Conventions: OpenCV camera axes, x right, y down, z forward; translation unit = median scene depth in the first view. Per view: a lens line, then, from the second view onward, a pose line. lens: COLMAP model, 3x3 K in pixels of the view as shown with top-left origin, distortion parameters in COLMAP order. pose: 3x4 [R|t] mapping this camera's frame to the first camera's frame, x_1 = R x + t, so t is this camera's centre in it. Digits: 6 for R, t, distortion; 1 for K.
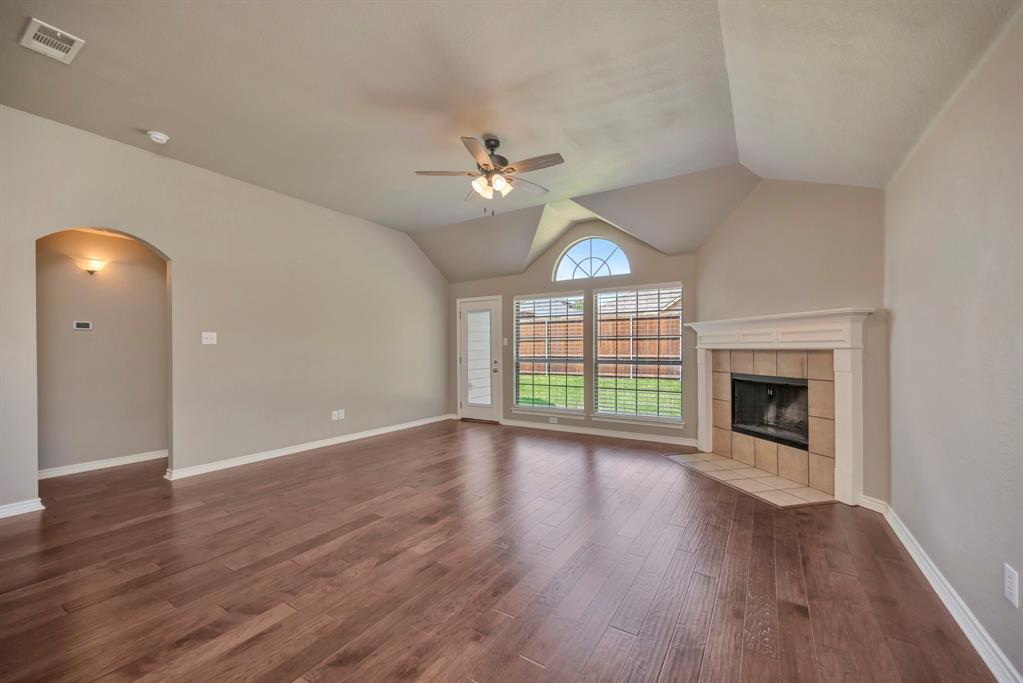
lens RADIAL K [[408.9, 0, 516.0], [0, 408.9, 349.0], [0, 0, 1]] dist [0.001943, -0.000167]
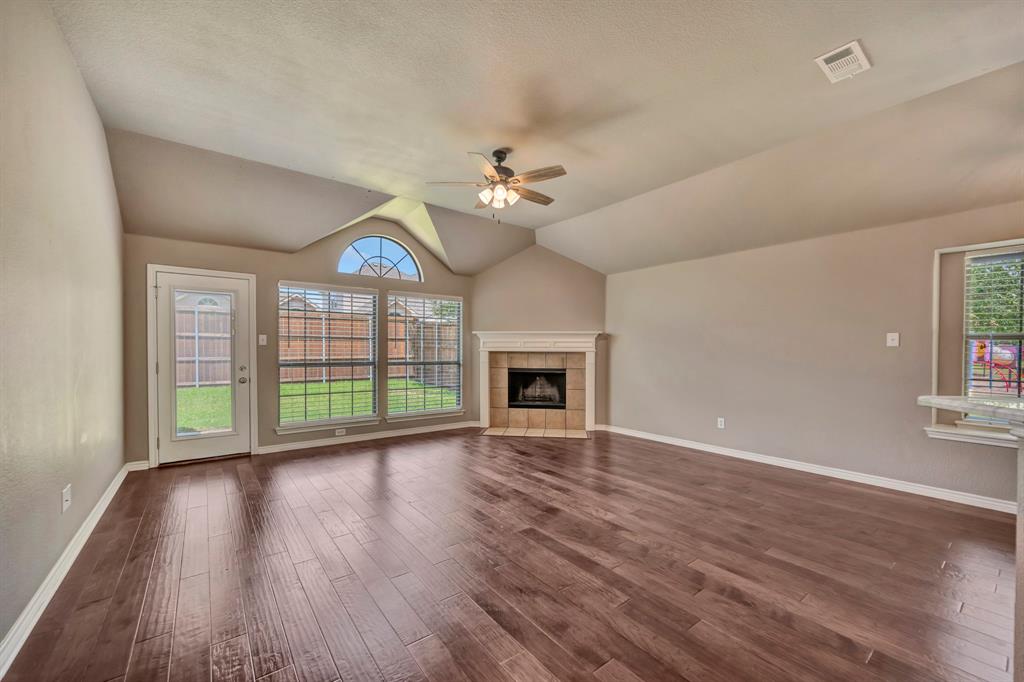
lens RADIAL K [[409.3, 0, 519.0], [0, 409.3, 357.0], [0, 0, 1]] dist [0.001943, -0.000167]
pose [[0.334174, -0.009968, 0.942459, -0.633640], [-0.005262, 0.999909, 0.012441, 0.000739], [-0.942497, -0.009117, 0.334091, 0.366727]]
